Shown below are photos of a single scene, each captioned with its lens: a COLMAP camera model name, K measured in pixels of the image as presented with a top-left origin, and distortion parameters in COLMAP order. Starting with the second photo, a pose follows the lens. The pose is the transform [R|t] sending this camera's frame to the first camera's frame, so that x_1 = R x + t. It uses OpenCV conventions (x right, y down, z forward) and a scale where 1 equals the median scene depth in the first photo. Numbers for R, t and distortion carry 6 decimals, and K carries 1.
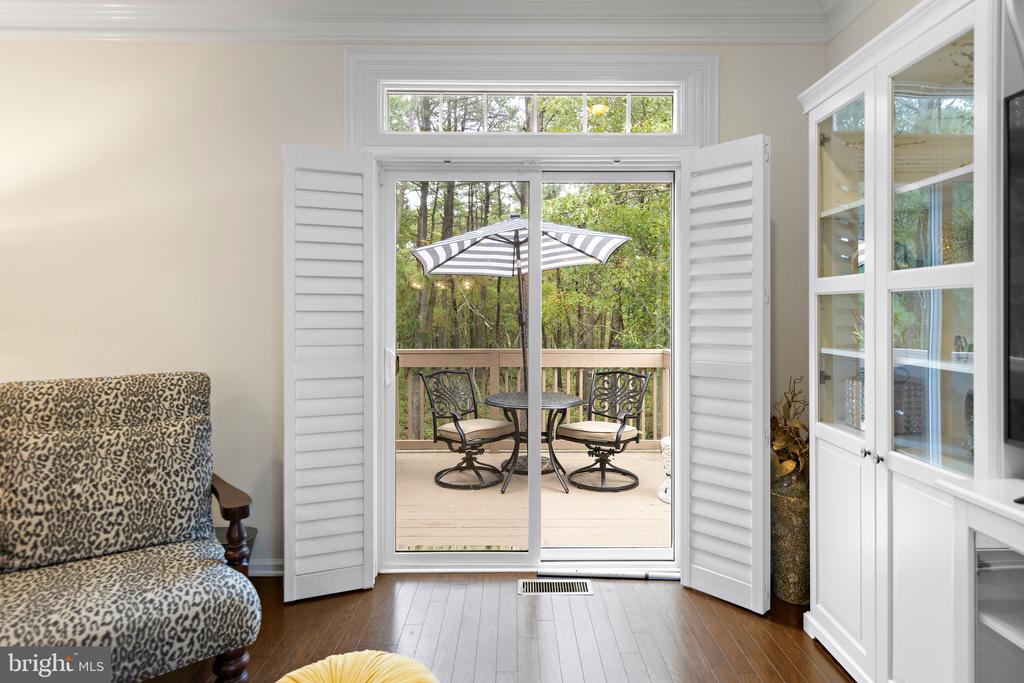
lens RADIAL K [[562.2, 0, 502.4], [0, 562.2, 308.2], [0, 0, 1]] dist [0.005261, 0.000986]
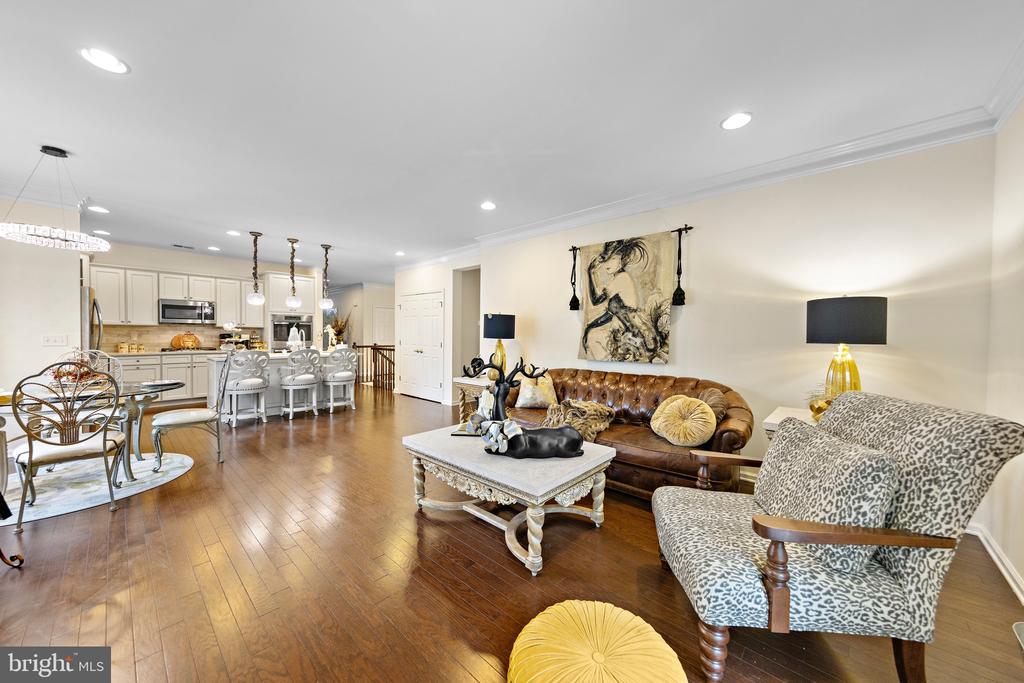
lens RADIAL K [[359.4, 0, 504.2], [0, 359.4, 341.1], [0, 0, 1]] dist [0.003564, -0.000925]
pose [[-0.664091, 0.009085, -0.747596, 0.261557], [-0.003541, 0.999877, 0.015296, 0.003182], [0.747643, 0.012805, -0.663977, 0.796765]]
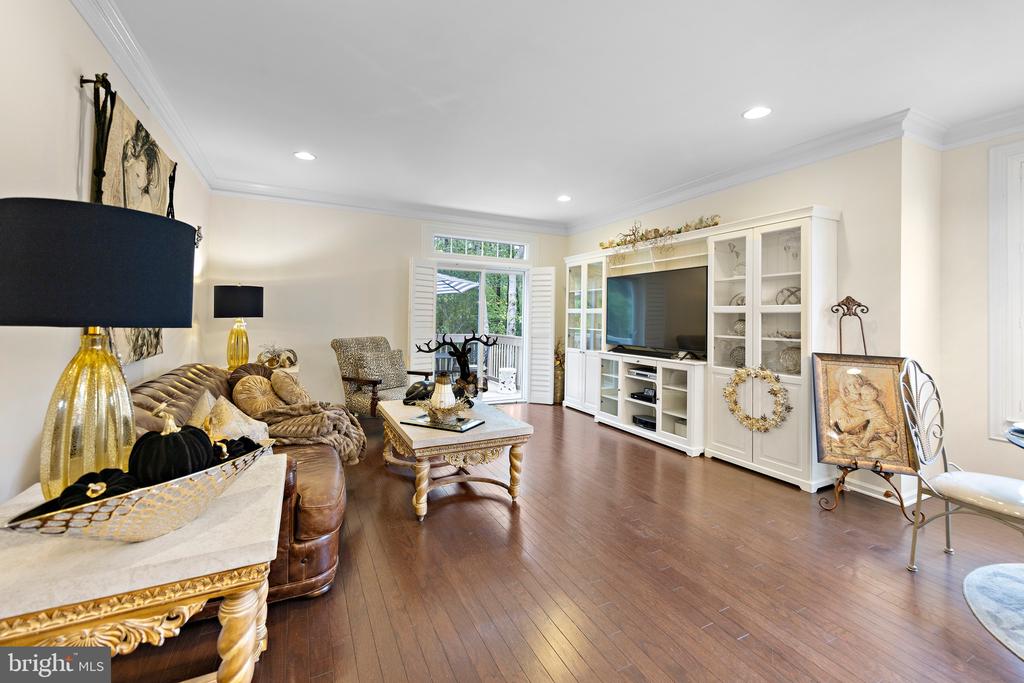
lens RADIAL K [[407.5, 0, 507.9], [0, 407.5, 308.3], [0, 0, 1]] dist [0.003716, 0.001005]
pose [[0.887869, 0.022763, 0.459534, -0.920299], [-0.017087, 0.999718, -0.016506, -0.004997], [-0.459780, 0.006803, 0.888007, -1.075586]]
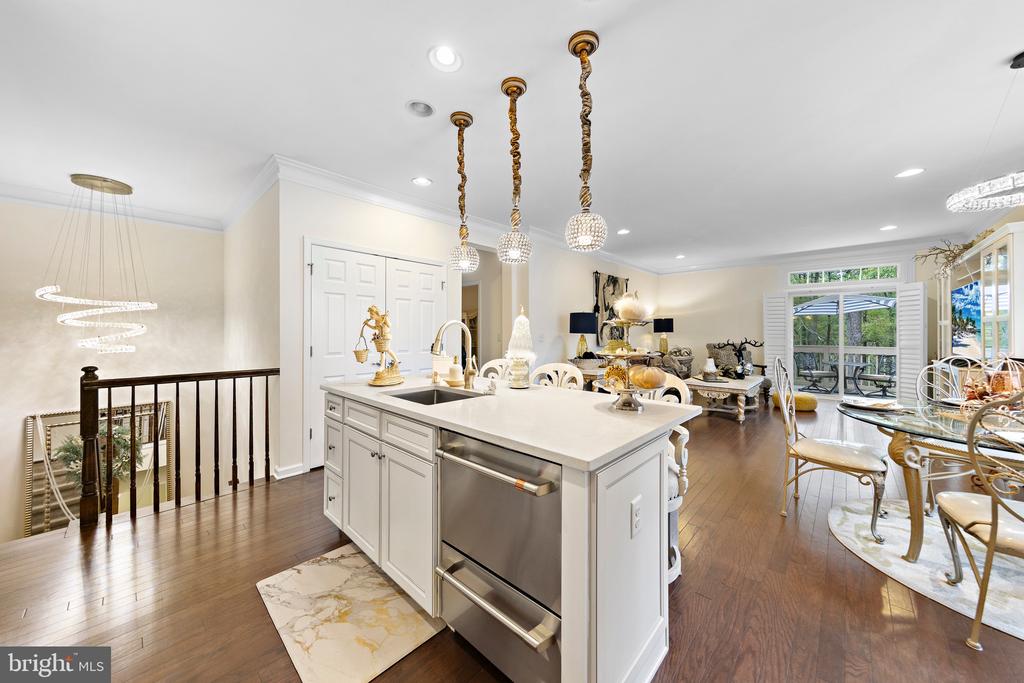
lens RADIAL K [[359.4, 0, 521.2], [0, 359.4, 330.7], [0, 0, 1]] dist [0.003564, -0.000925]
pose [[0.755758, -0.000608, -0.654850, 0.019390], [0.004818, 0.999978, 0.004632, -0.012385], [0.654833, -0.006656, 0.755744, -2.366478]]
